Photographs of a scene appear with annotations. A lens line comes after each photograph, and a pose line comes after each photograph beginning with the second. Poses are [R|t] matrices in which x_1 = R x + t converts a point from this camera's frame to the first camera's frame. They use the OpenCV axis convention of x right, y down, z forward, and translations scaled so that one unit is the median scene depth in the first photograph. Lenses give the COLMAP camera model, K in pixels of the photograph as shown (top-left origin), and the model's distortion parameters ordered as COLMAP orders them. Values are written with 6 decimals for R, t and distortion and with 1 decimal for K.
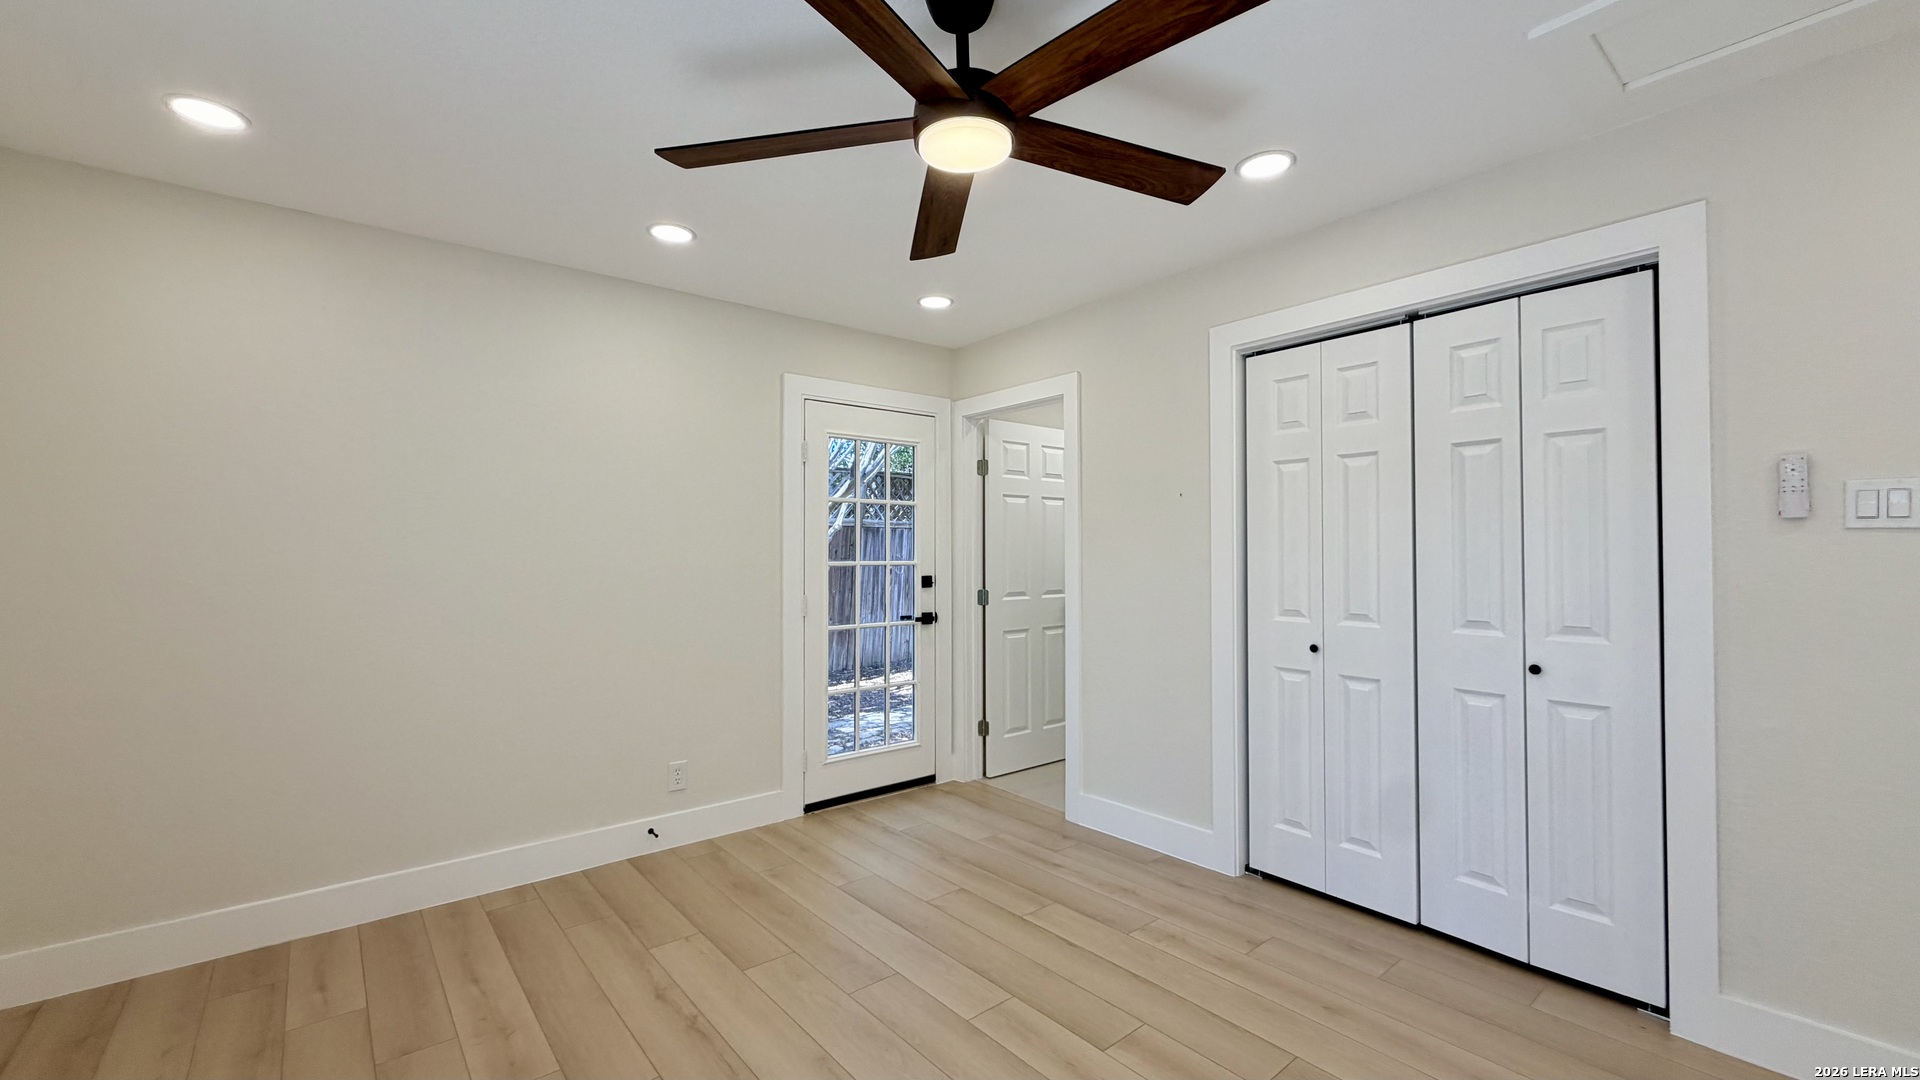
lens RADIAL K [[768.7, 0, 950.6], [0, 768.7, 543.1], [0, 0, 1]] dist [0.000955, 0.000053]
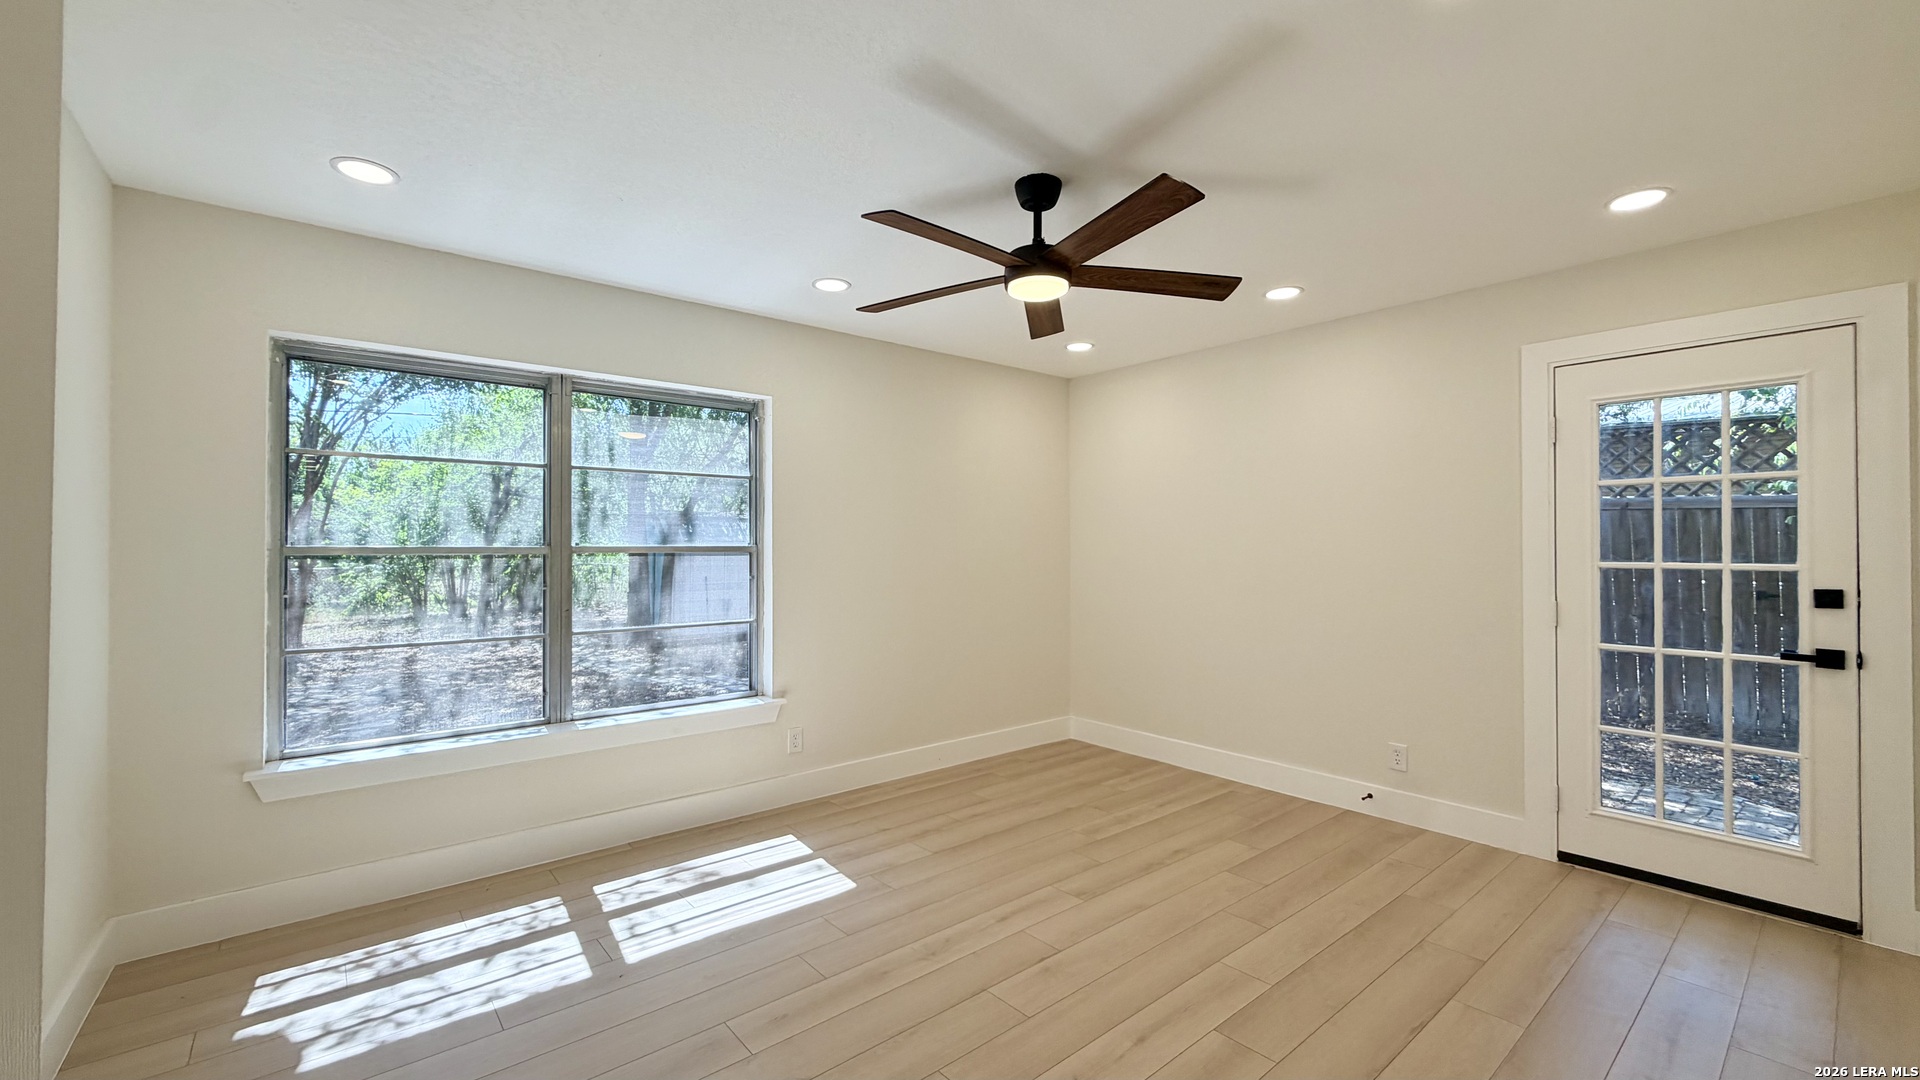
lens RADIAL K [[768.7, 0, 950.6], [0, 768.7, 543.1], [0, 0, 1]] dist [0.000955, 0.000053]
pose [[0.001954, -0.001994, -0.999996, 0.680342], [0.015336, 0.999880, -0.001964, -0.004480], [0.999880, -0.015332, 0.001984, 0.352902]]
